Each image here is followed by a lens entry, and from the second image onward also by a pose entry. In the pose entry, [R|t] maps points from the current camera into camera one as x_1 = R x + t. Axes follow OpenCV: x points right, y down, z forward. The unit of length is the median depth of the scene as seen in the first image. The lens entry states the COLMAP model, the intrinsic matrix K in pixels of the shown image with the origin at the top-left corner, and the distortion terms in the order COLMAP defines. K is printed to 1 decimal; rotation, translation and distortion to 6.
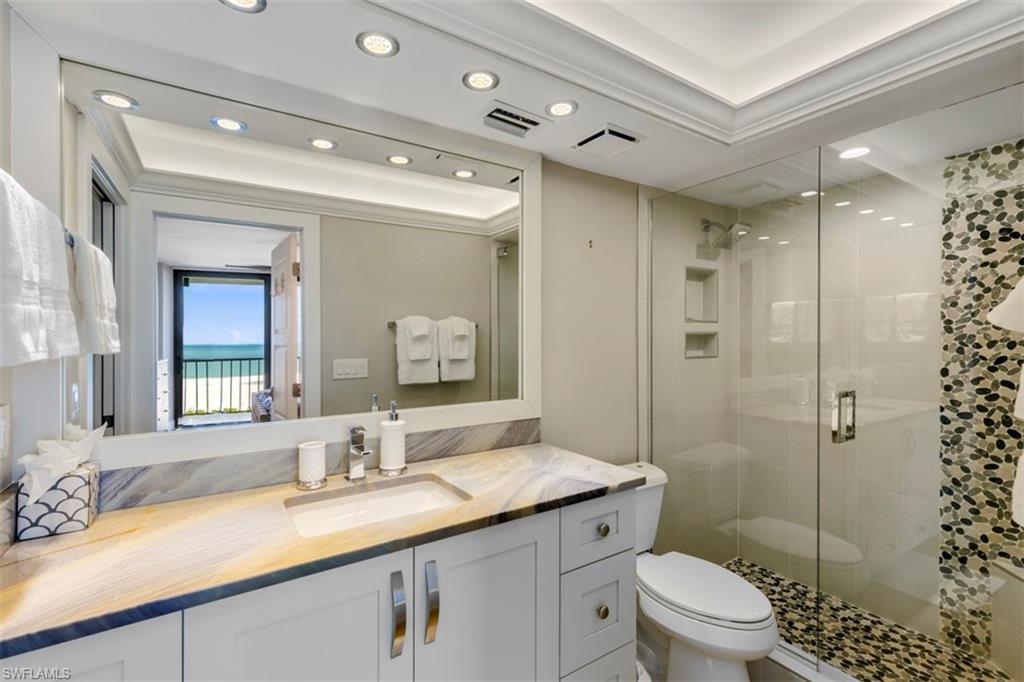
lens RADIAL K [[465.1, 0, 515.8], [0, 465.1, 337.4], [0, 0, 1]] dist [0.000590, -0.001603]
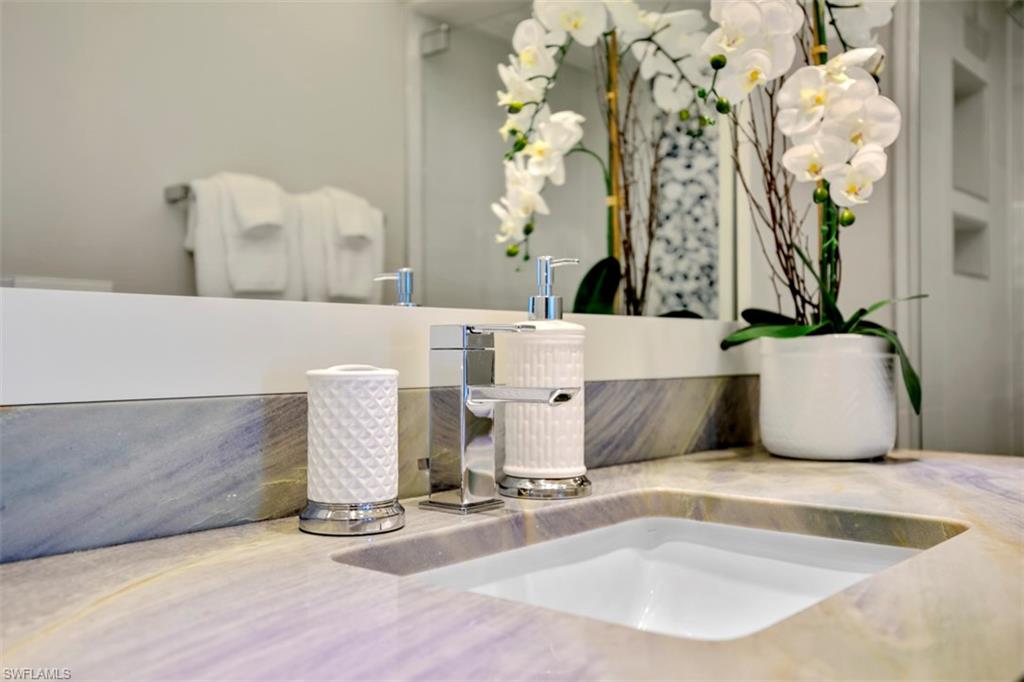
lens RADIAL K [[972.5, 0, 512.3], [0, 972.5, 346.0], [0, 0, 1]] dist [-0.010720, 0.000000]
pose [[0.958982, 0.003591, 0.283445, -0.395656], [0.000206, 0.999911, -0.013366, 0.173597], [-0.283468, 0.012876, 0.958895, 0.342770]]
